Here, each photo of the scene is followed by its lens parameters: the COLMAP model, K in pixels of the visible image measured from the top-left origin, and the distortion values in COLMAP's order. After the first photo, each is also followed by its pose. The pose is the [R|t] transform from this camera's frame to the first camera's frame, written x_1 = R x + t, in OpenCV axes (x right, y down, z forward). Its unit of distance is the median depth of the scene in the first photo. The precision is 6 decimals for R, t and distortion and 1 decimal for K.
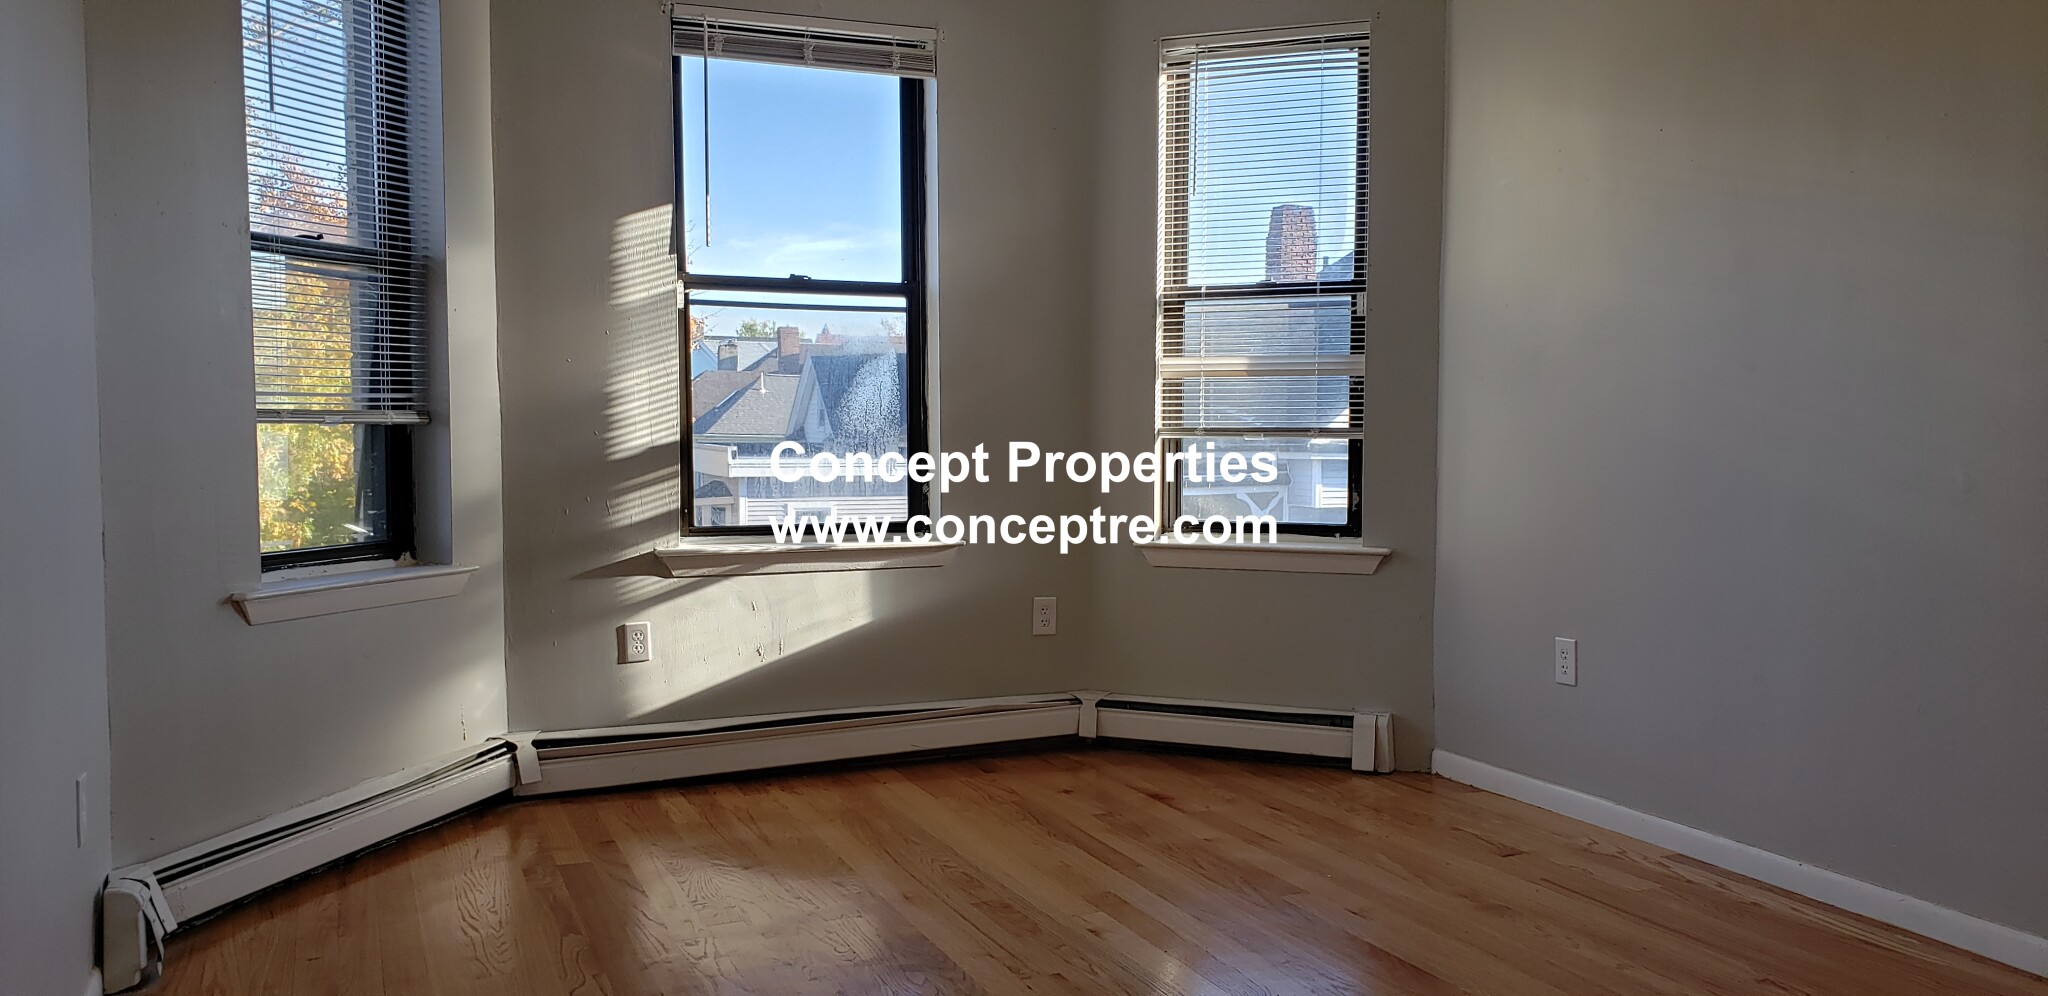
lens RADIAL K [[1636.6, 0, 1026.5], [0, 1636.6, 504.8], [0, 0, 1]] dist [0.096230, -0.039626]
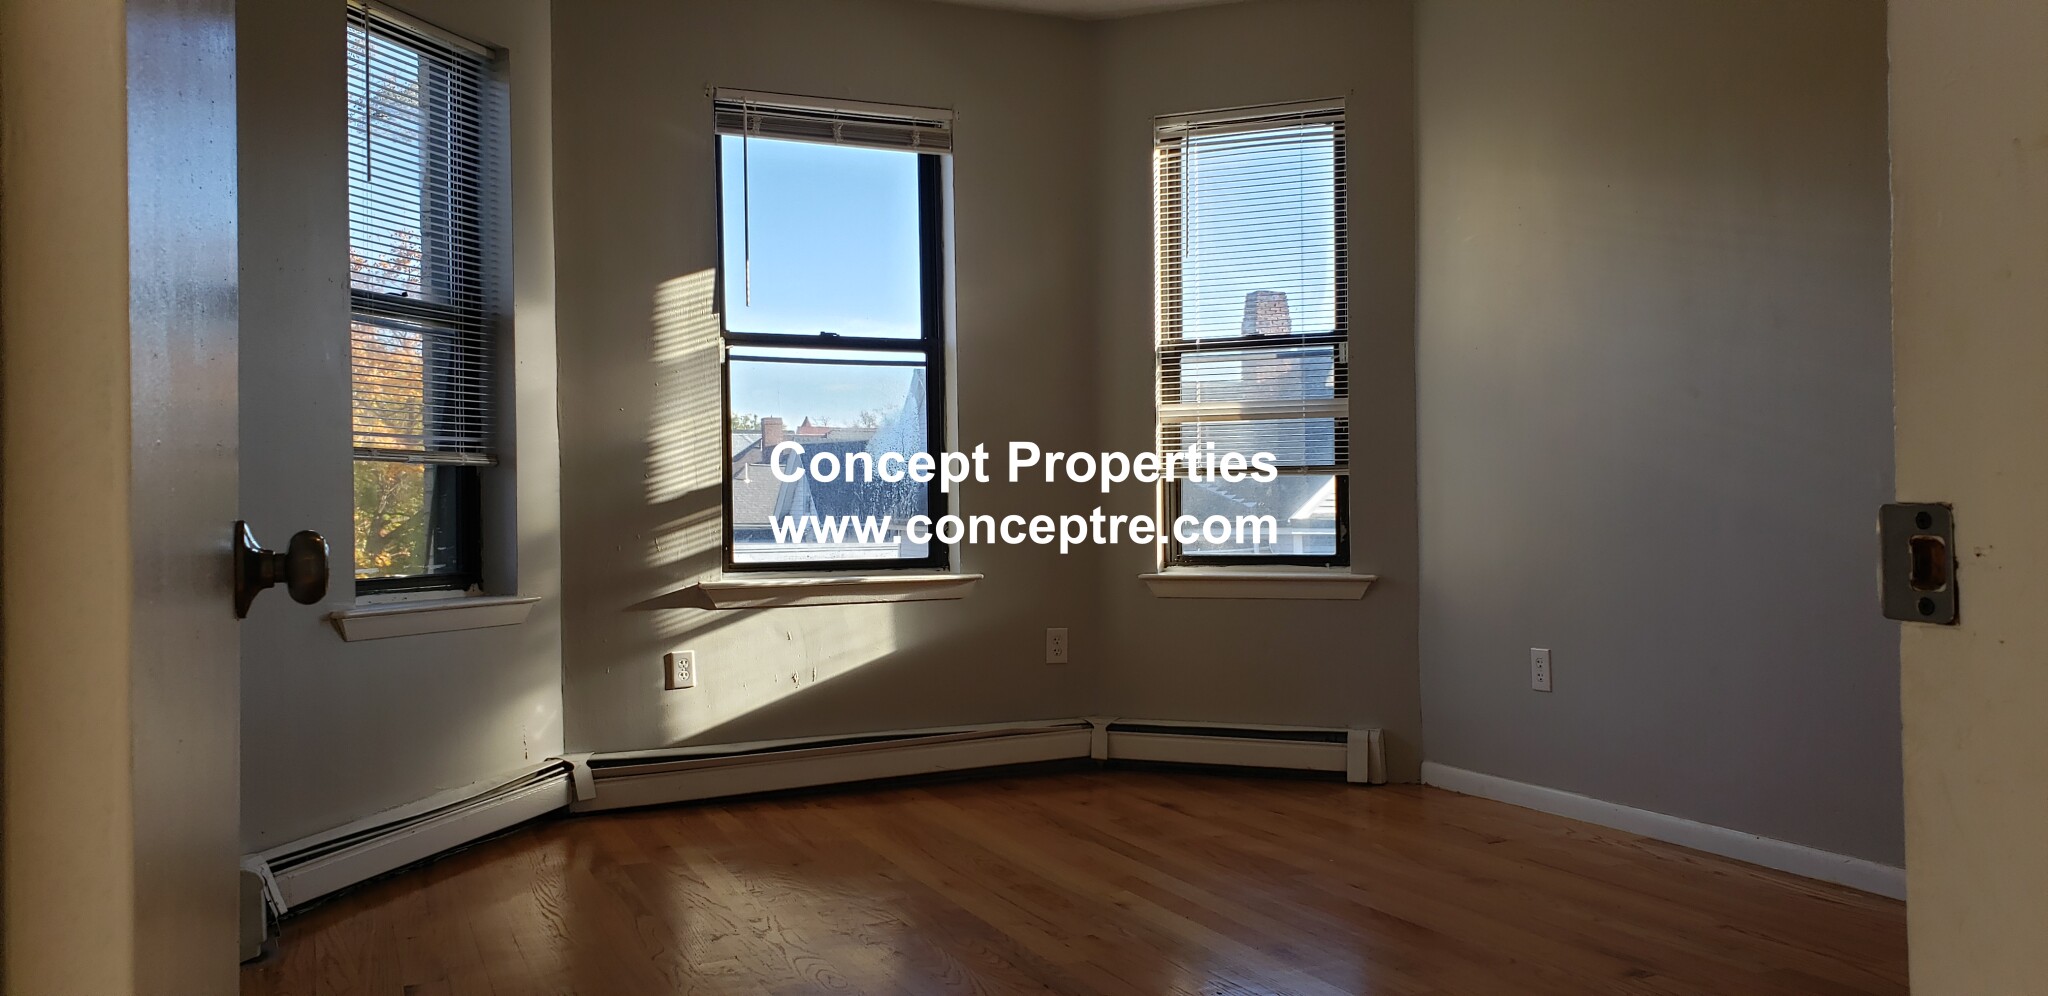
lens RADIAL K [[1636.6, 0, 1029.8], [0, 1636.6, 494.9], [0, 0, 1]] dist [0.096230, -0.039626]
pose [[0.999760, -0.013941, 0.016929, -0.025799], [0.015017, 0.997759, -0.065200, 0.042440], [-0.015982, 0.065438, 0.997729, -0.083499]]
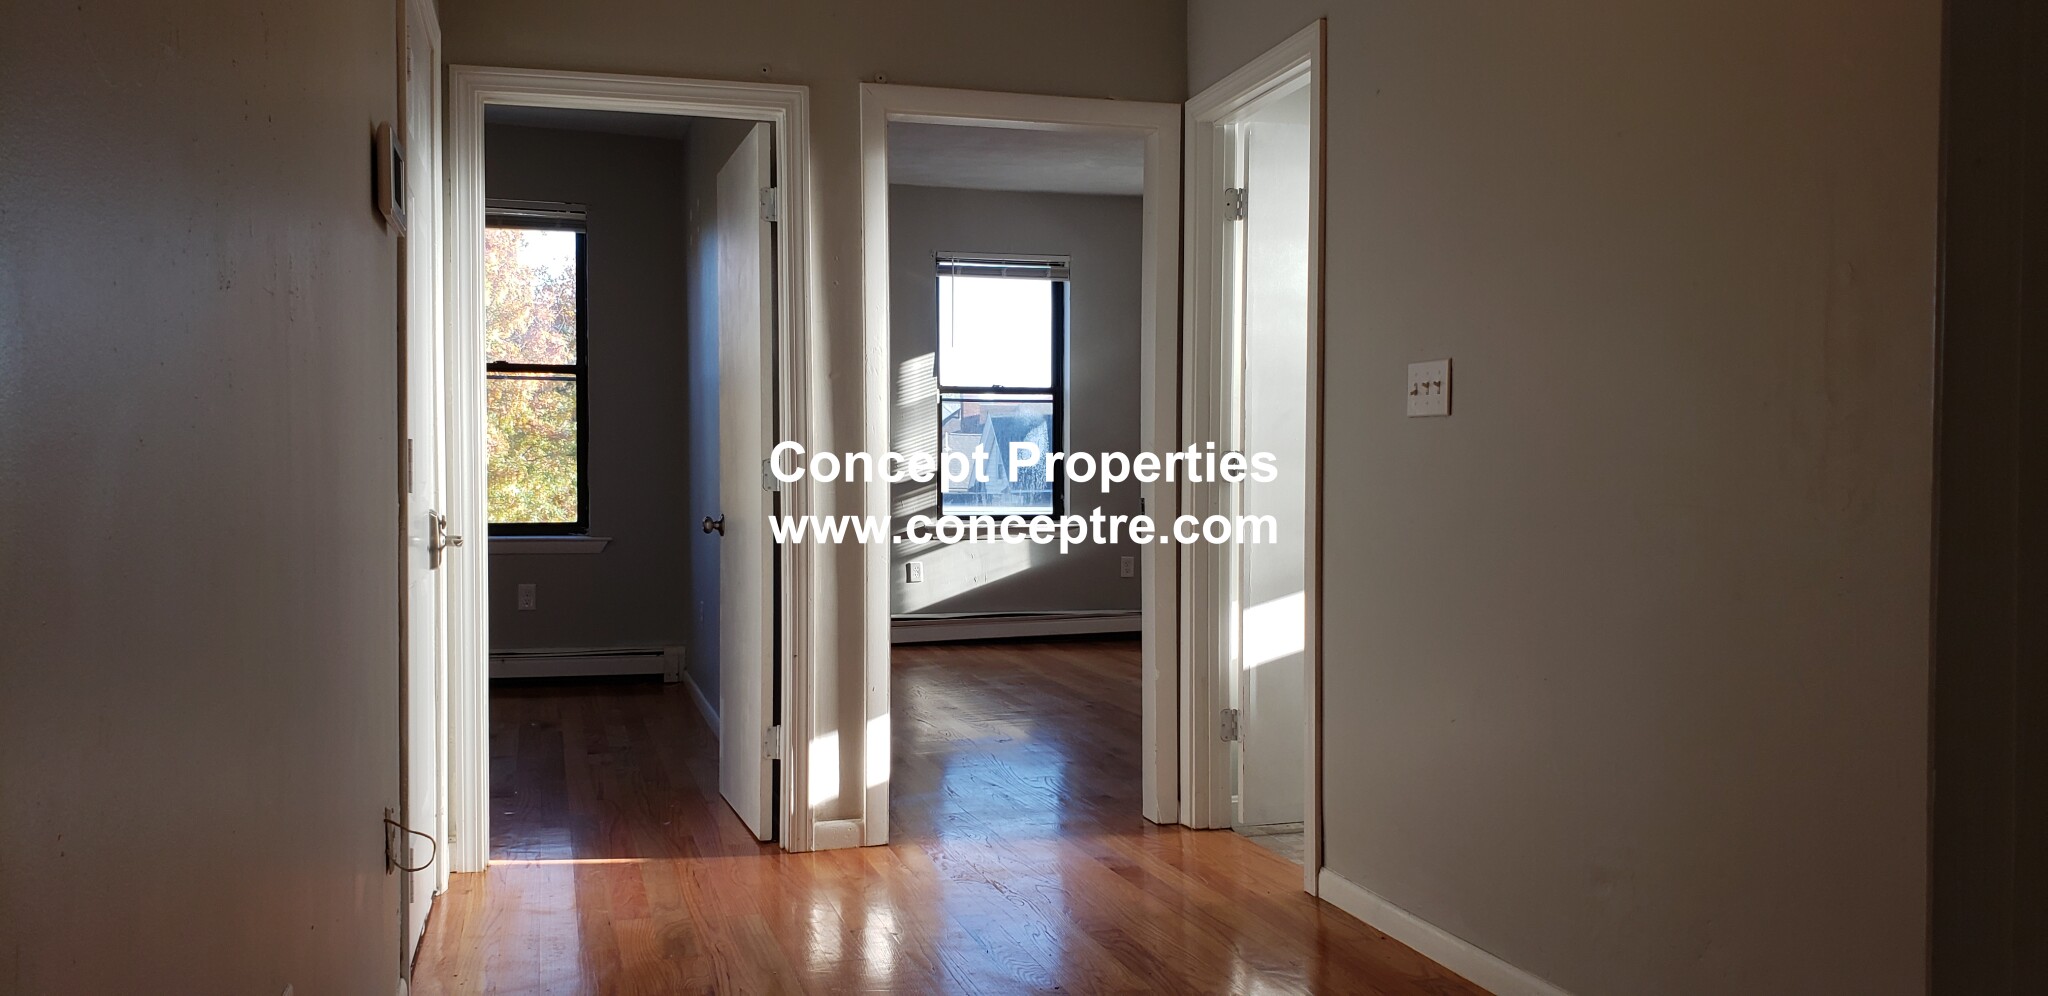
lens RADIAL K [[1636.6, 0, 1008.7], [0, 1636.6, 506.7], [0, 0, 1]] dist [0.096230, -0.039626]
pose [[0.994214, 0.003824, -0.107349, 0.084035], [-0.006948, 0.999563, -0.028743, 0.059373], [0.107192, 0.029322, 0.993806, -0.930762]]
